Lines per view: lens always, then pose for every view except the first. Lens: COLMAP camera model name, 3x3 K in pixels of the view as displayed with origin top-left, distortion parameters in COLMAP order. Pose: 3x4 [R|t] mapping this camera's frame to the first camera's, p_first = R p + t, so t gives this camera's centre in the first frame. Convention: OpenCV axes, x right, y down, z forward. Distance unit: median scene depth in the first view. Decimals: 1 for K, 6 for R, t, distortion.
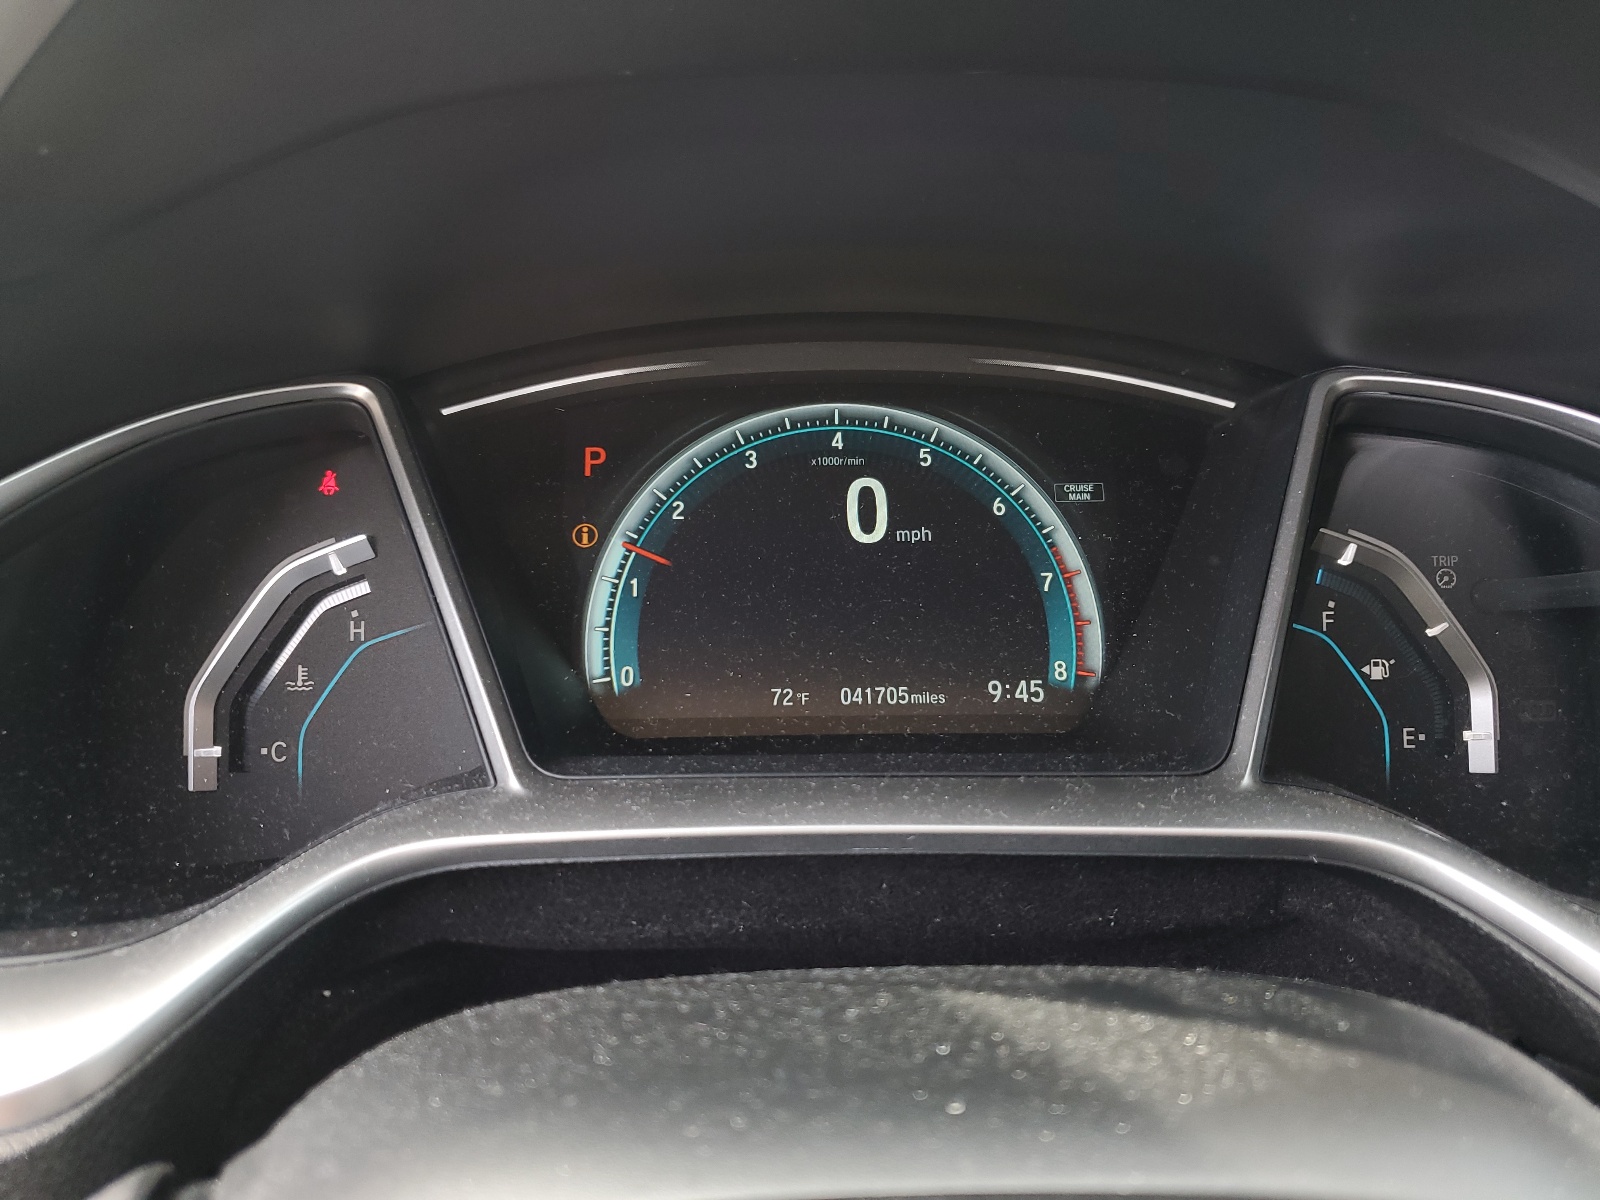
lens RADIAL K [[1223.7, 0, 800.6], [0, 1223.7, 600.5], [0, 0, 1]] dist [-0.014601, -0.004895]
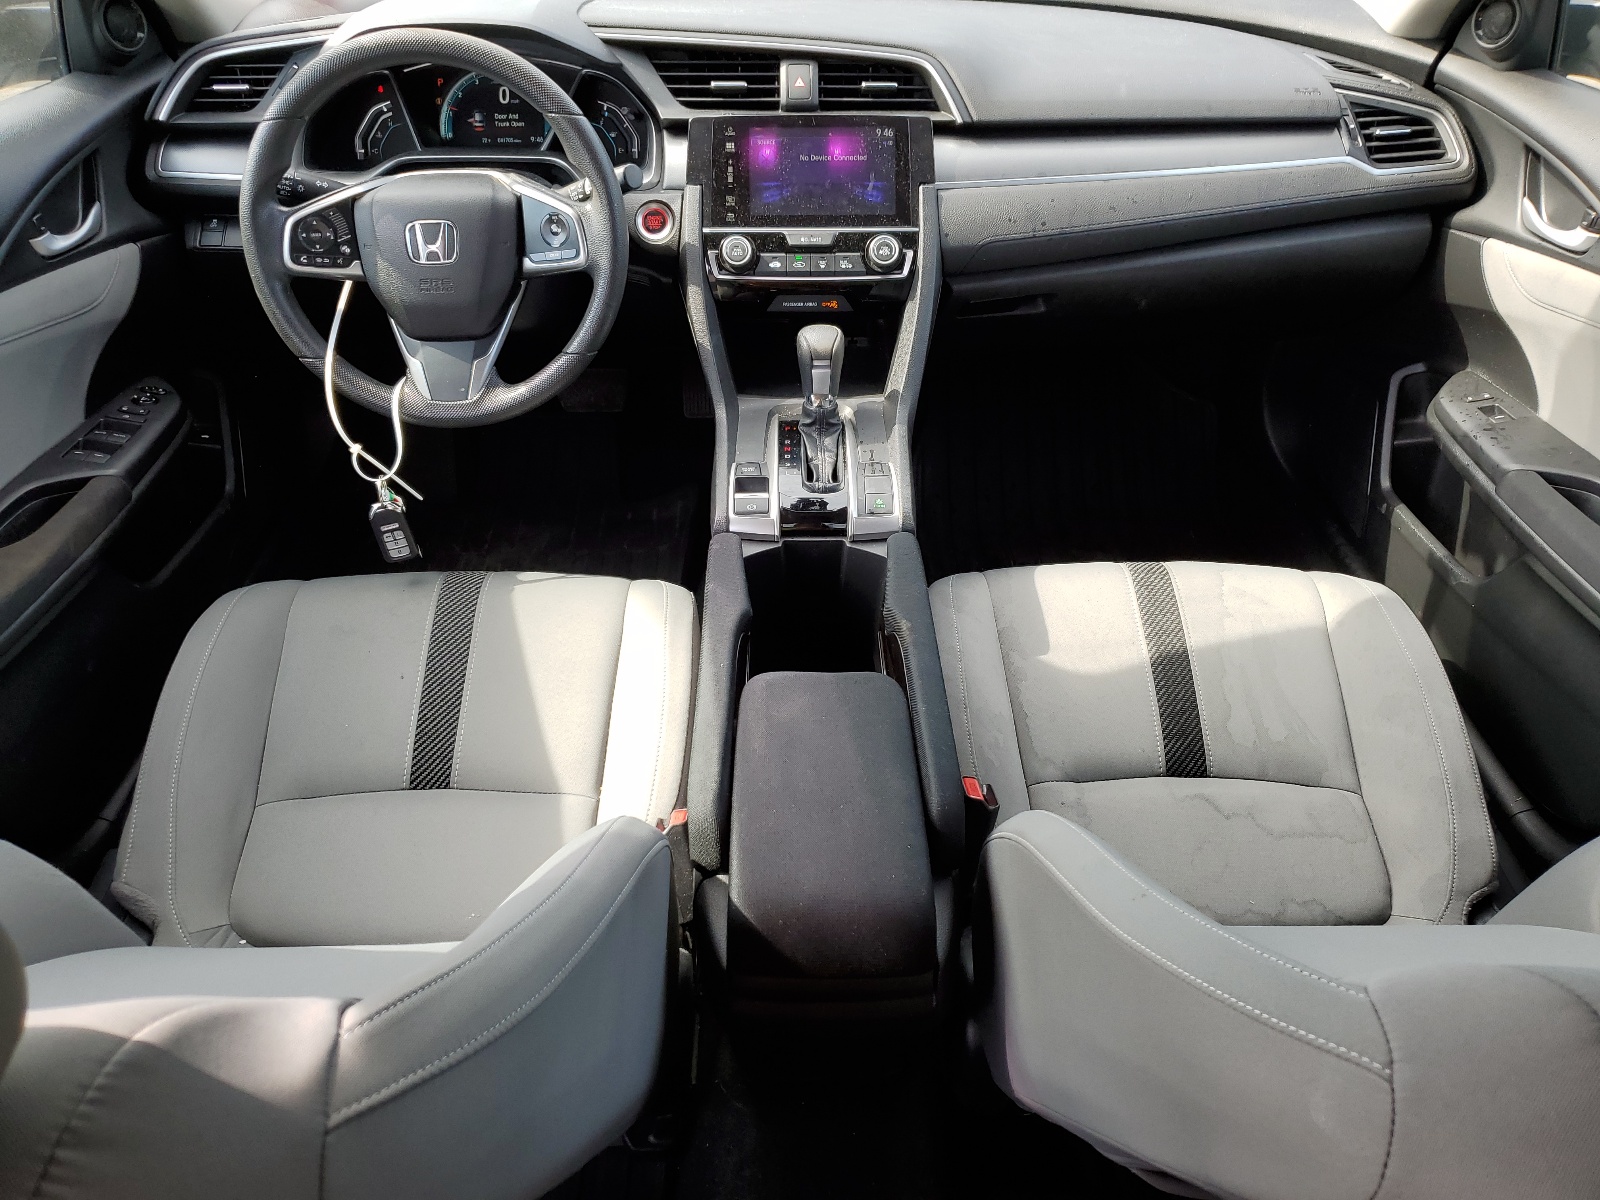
lens RADIAL K [[1223.7, 0, 797.3], [0, 1223.7, 599.1], [0, 0, 1]] dist [-0.014601, -0.004895]
pose [[0.999604, 0.018310, -0.021358, 1.256617], [-0.009597, 0.935600, 0.352932, 0.063876], [0.026445, -0.352587, 0.935405, -3.751055]]
